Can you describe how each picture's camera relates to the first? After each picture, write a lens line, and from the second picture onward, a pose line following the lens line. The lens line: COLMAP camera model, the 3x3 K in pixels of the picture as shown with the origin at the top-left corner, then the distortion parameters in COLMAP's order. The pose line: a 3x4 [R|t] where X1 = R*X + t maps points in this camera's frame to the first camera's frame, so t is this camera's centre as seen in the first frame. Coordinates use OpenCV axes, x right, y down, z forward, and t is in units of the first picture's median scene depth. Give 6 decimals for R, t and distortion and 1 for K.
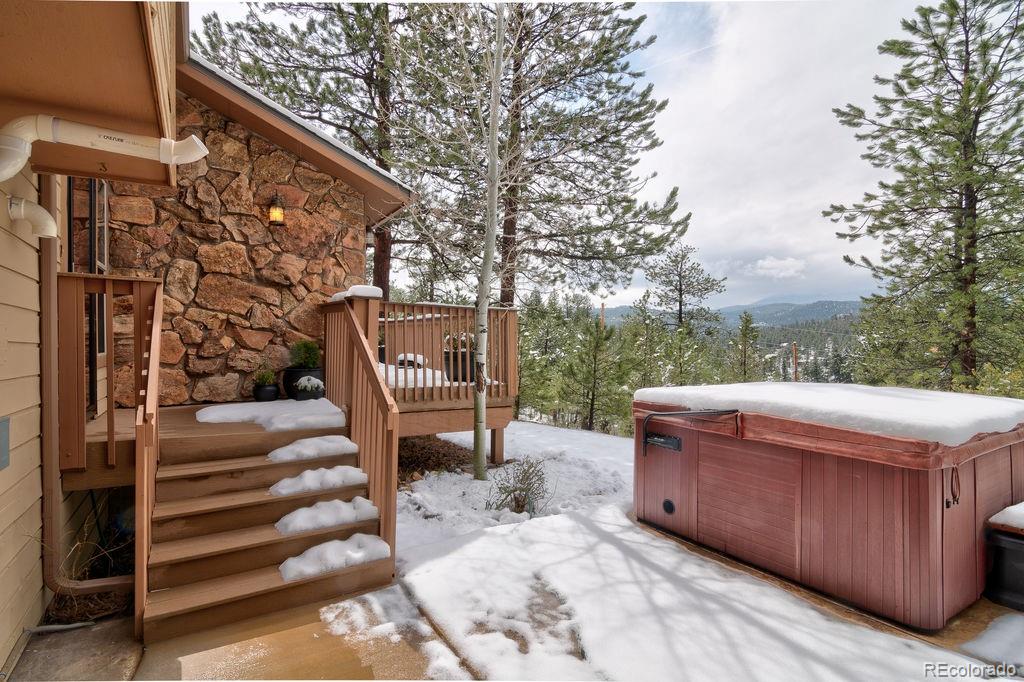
lens RADIAL K [[482.6, 0, 492.7], [0, 482.6, 340.9], [0, 0, 1]] dist [-0.000757, -0.005782]
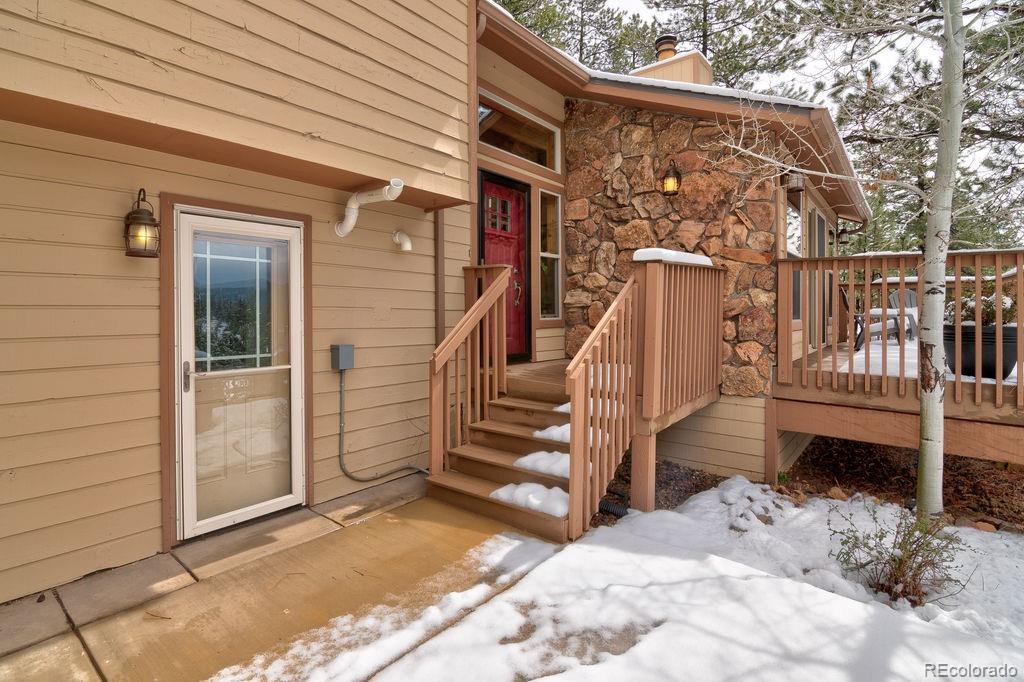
lens RADIAL K [[509.0, 0, 509.3], [0, 509.0, 316.0], [0, 0, 1]] dist [-0.001355, -0.000627]
pose [[0.343165, 0.007068, -0.939249, 0.431193], [-0.001365, 0.999974, 0.007026, 0.008051], [0.939274, -0.001129, 0.343166, 0.300940]]
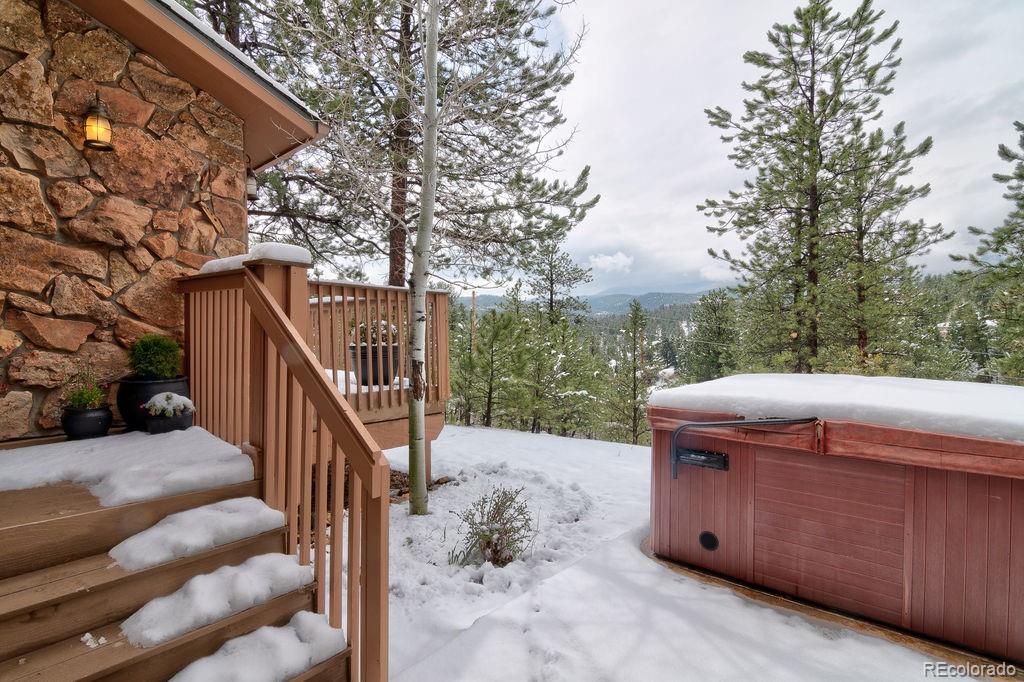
lens RADIAL K [[491.2, 0, 496.9], [0, 491.2, 341.3], [0, 0, 1]] dist [-0.018480, -0.002072]
pose [[0.957339, -0.016208, 0.288512, -0.137680], [0.009545, 0.999655, 0.024487, -0.003259], [-0.288810, -0.020689, 0.957163, 0.248325]]
